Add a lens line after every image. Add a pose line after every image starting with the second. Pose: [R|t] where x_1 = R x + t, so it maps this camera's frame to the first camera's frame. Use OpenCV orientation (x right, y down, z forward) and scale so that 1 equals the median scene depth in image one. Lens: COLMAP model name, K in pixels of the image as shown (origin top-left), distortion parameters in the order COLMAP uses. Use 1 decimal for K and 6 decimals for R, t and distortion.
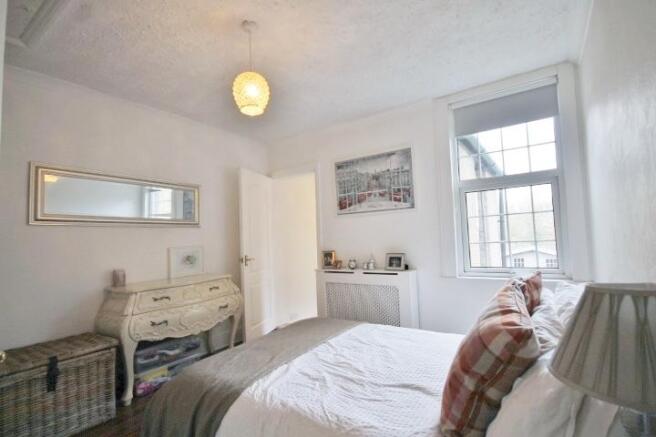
lens RADIAL K [[311.2, 0, 328.0], [0, 311.2, 219.0], [0, 0, 1]] dist [0.000890, 0.000525]
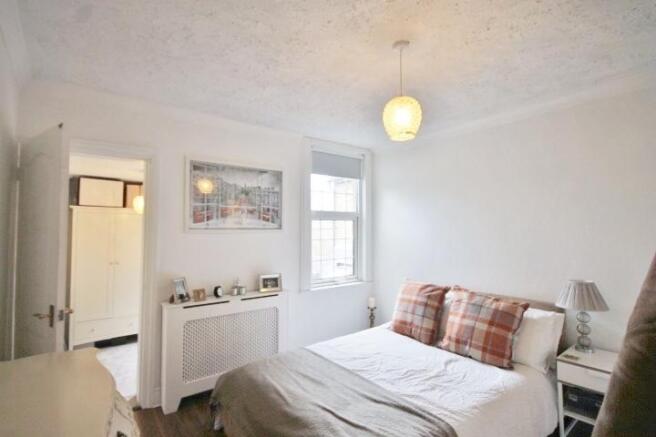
lens RADIAL K [[311.2, 0, 328.0], [0, 311.2, 219.2], [0, 0, 1]] dist [0.000890, 0.000525]
pose [[0.336840, 0.079383, 0.938209, -0.640511], [-0.065709, 0.995992, -0.060681, -0.014966], [-0.939266, -0.041209, 0.340706, 0.475479]]
